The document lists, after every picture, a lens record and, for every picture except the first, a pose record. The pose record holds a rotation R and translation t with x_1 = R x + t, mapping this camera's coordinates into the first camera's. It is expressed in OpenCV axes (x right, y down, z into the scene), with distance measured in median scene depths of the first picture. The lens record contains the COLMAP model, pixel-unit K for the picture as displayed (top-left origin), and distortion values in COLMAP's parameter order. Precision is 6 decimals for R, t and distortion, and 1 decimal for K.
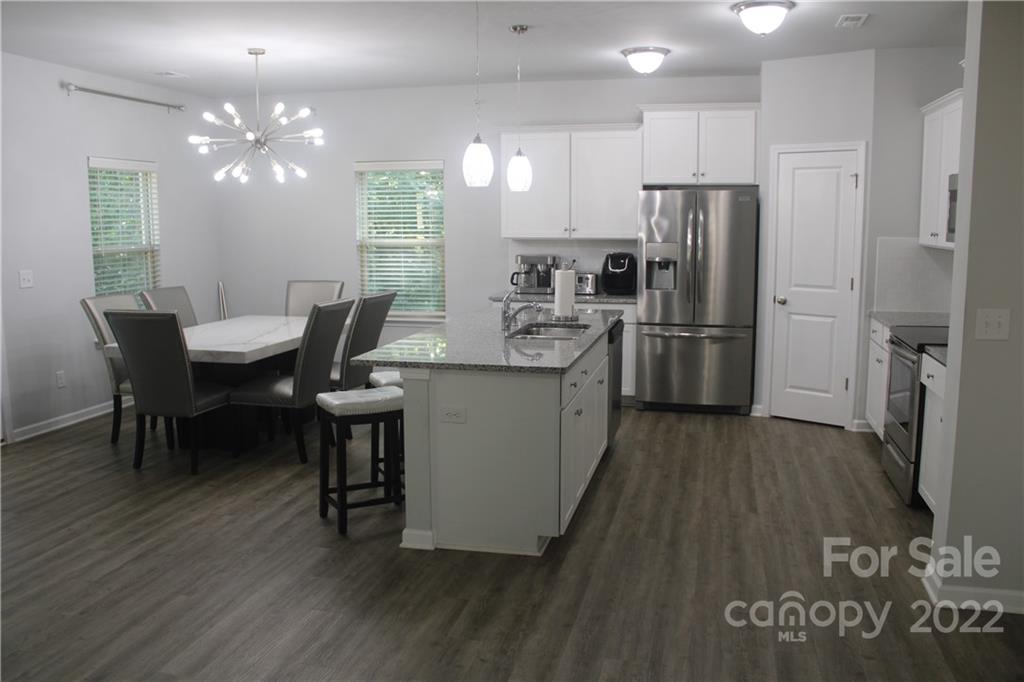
lens RADIAL K [[861.2, 0, 514.5], [0, 861.2, 339.8], [0, 0, 1]] dist [-0.161670, 0.150196]
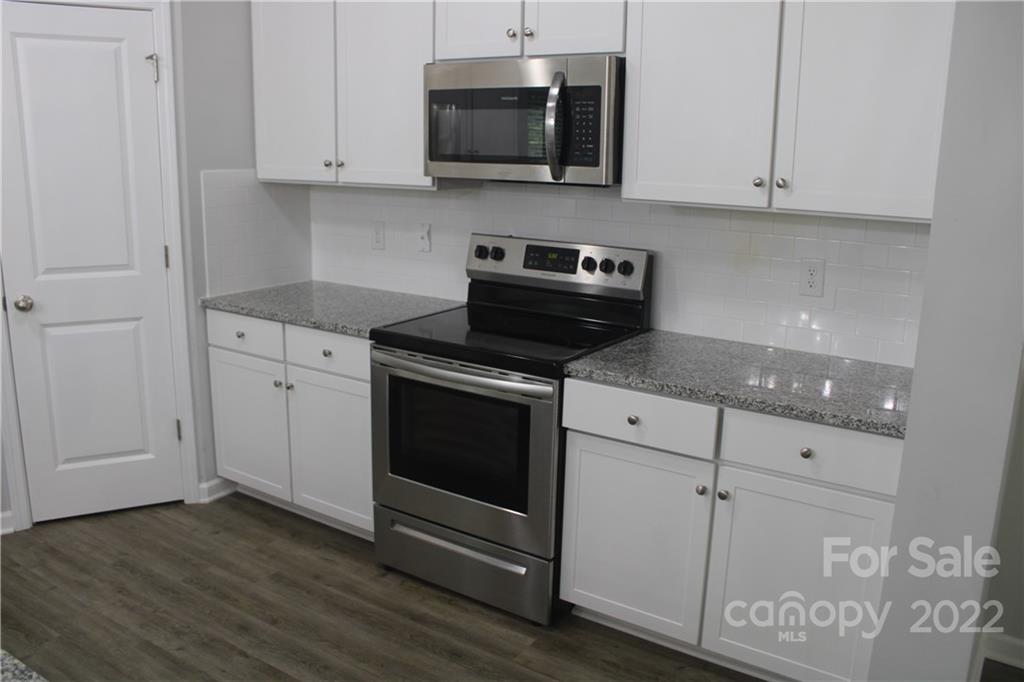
lens RADIAL K [[861.2, 0, 514.5], [0, 861.2, 339.8], [0, 0, 1]] dist [-0.161670, 0.150196]
pose [[0.355510, -0.201051, 0.912793, -0.032365], [0.114398, 0.978609, 0.170992, -0.070133], [-0.927645, 0.043632, 0.370905, 0.503144]]
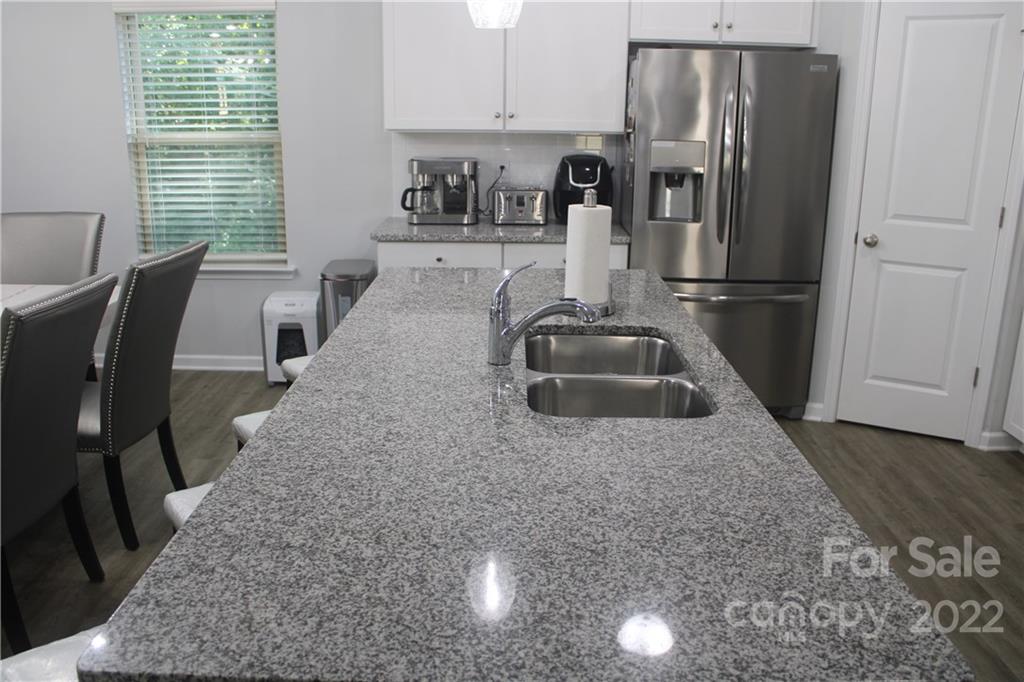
lens RADIAL K [[861.2, 0, 514.5], [0, 861.2, 339.8], [0, 0, 1]] dist [-0.161670, 0.150196]
pose [[0.974490, -0.046701, 0.219519, -0.066023], [0.017469, 0.990927, 0.133263, -0.055542], [-0.223751, -0.126029, 0.966464, 0.425404]]
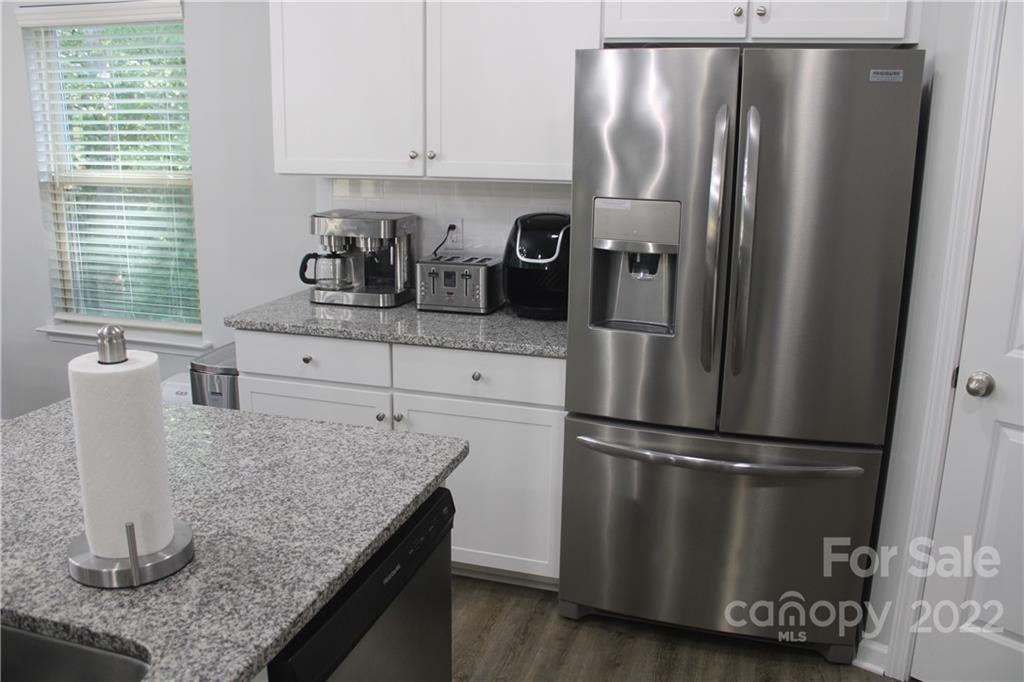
lens RADIAL K [[861.2, 0, 514.5], [0, 861.2, 339.8], [0, 0, 1]] dist [-0.161670, 0.150196]
pose [[0.998194, 0.030629, -0.051686, 0.134710], [-0.025476, 0.994902, 0.097574, -0.084665], [0.054411, -0.096081, 0.993885, 0.608830]]
